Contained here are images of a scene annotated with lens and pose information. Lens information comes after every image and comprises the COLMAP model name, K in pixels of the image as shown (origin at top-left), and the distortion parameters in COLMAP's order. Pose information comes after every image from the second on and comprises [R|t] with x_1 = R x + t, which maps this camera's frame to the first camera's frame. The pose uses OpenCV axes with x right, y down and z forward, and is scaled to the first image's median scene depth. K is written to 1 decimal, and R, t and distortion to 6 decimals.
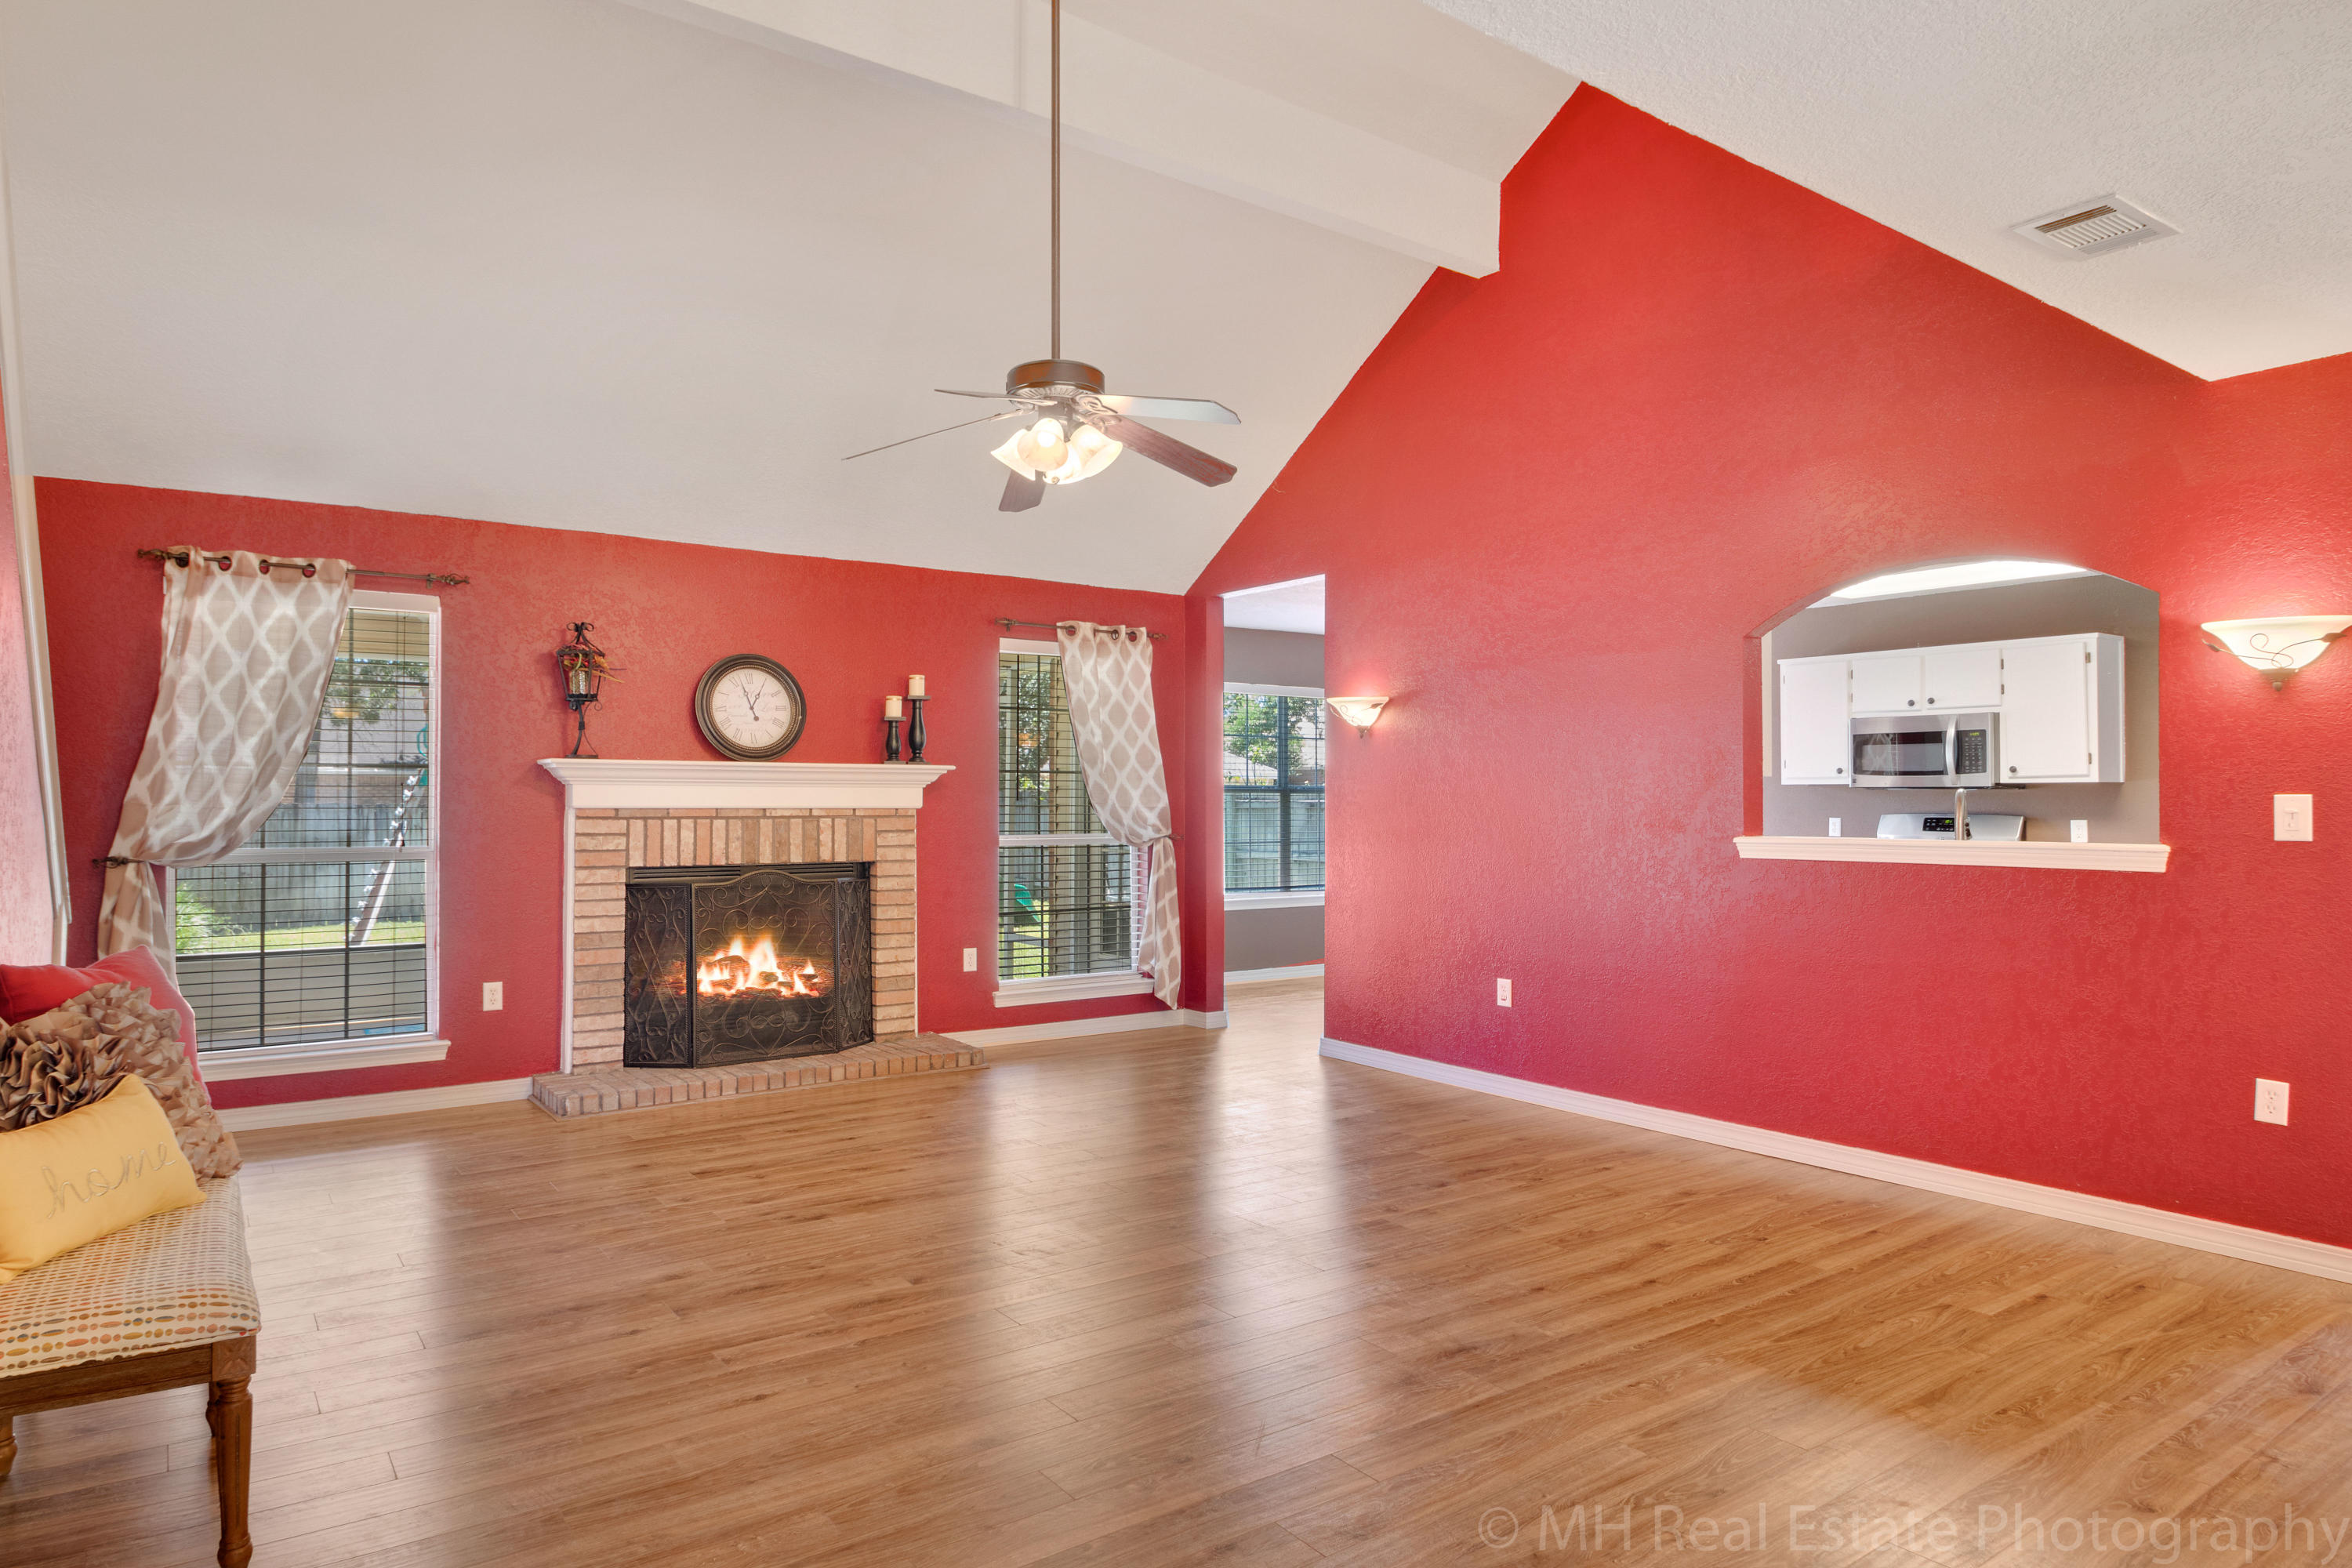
lens RADIAL K [[1316.6, 0, 1158.0], [0, 1316.6, 801.7], [0, 0, 1]] dist [0.000875, -0.005859]
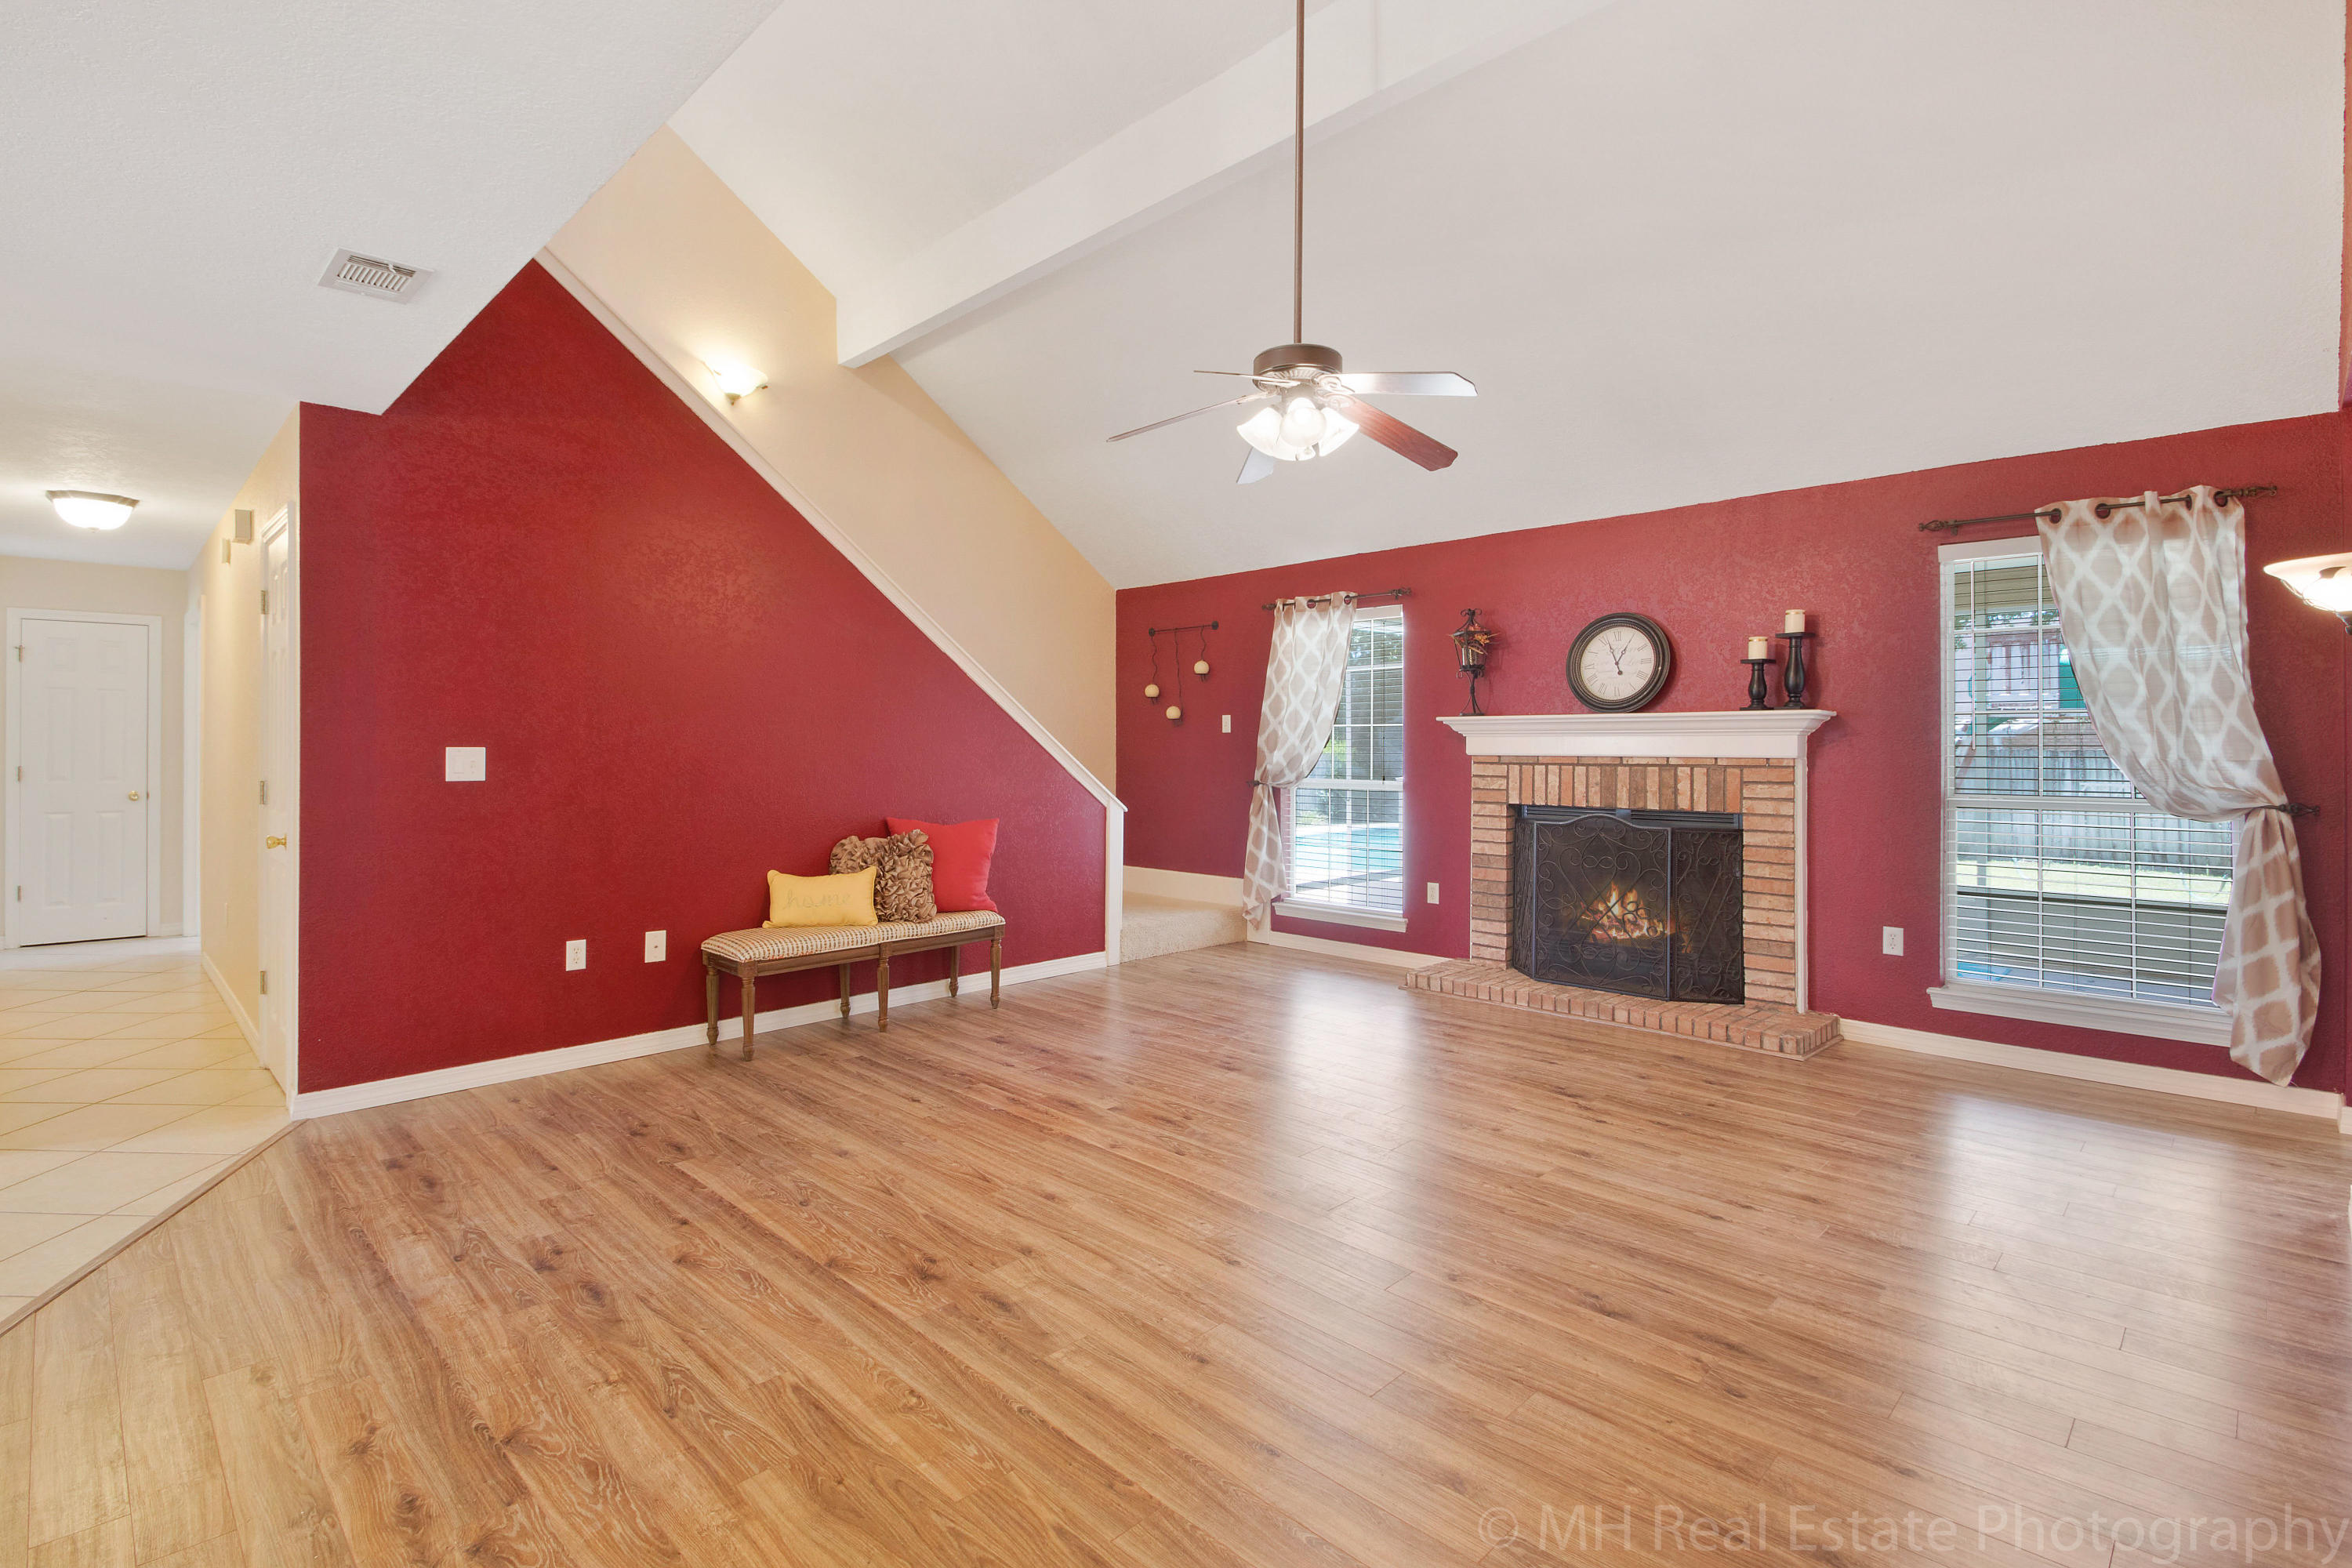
lens RADIAL K [[1125.3, 0, 1164.4], [0, 1125.3, 729.5], [0, 0, 1]] dist [0.004960, -0.008044]
pose [[0.178624, -0.015919, -0.983789, 0.582557], [-0.000763, 0.999867, -0.016318, -0.001744], [0.983917, 0.003665, 0.178588, 0.514233]]
